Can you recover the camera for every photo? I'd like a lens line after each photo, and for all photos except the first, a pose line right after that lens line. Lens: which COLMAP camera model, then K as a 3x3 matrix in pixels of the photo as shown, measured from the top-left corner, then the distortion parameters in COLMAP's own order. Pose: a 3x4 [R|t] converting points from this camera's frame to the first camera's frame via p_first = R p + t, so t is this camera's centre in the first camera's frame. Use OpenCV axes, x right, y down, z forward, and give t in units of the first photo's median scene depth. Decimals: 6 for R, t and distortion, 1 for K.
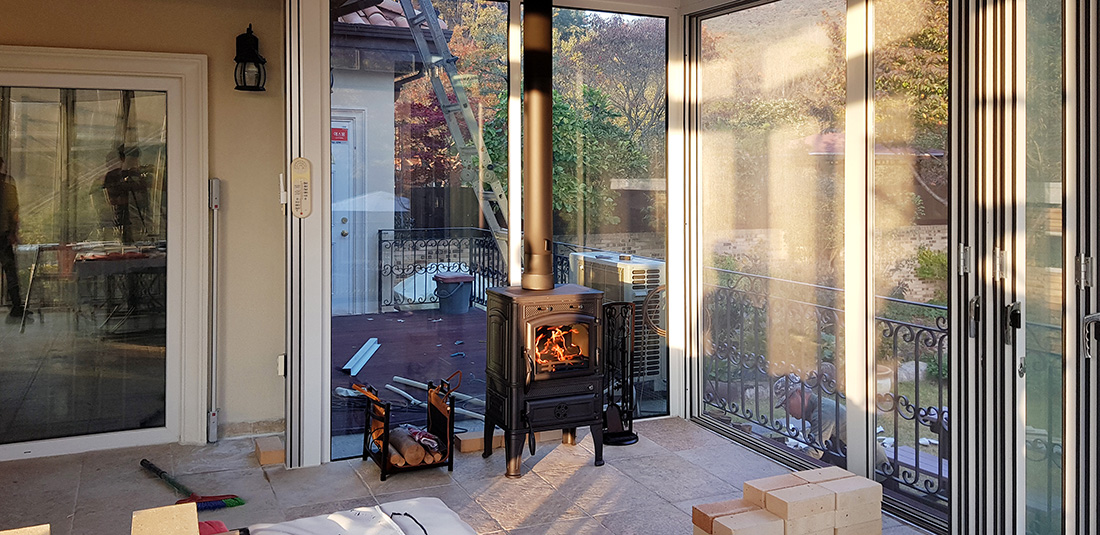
lens RADIAL K [[950.1, 0, 618.1], [0, 950.1, 241.5], [0, 0, 1]] dist [0.013774, -0.045661]
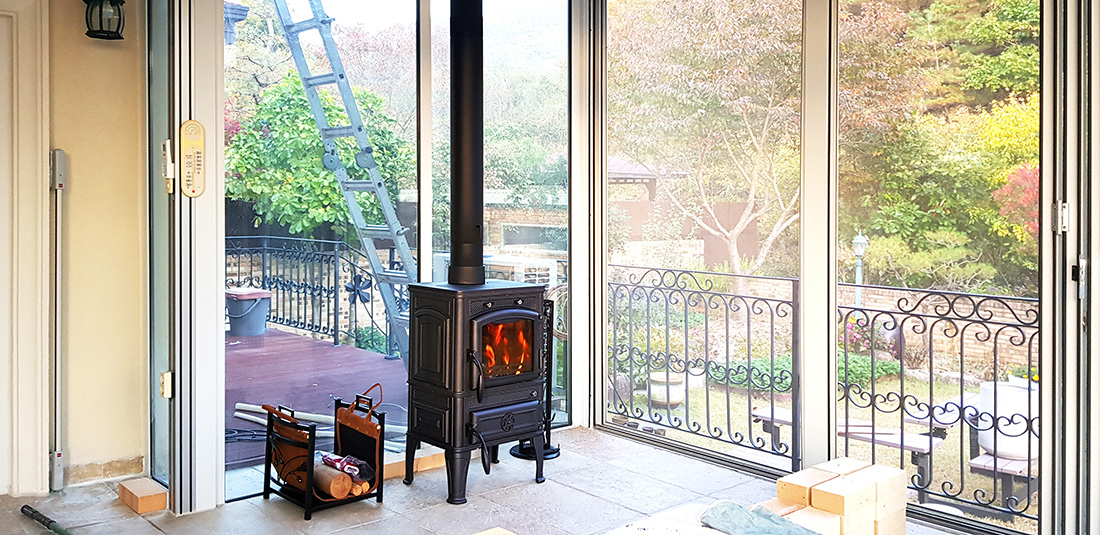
lens RADIAL K [[950.1, 0, 543.3], [0, 950.1, 265.2], [0, 0, 1]] dist [0.013774, -0.045661]
pose [[0.963492, -0.017854, 0.267141, -0.252914], [0.020422, 0.999768, -0.006840, 0.041408], [-0.266957, 0.012046, 0.963633, 0.152308]]
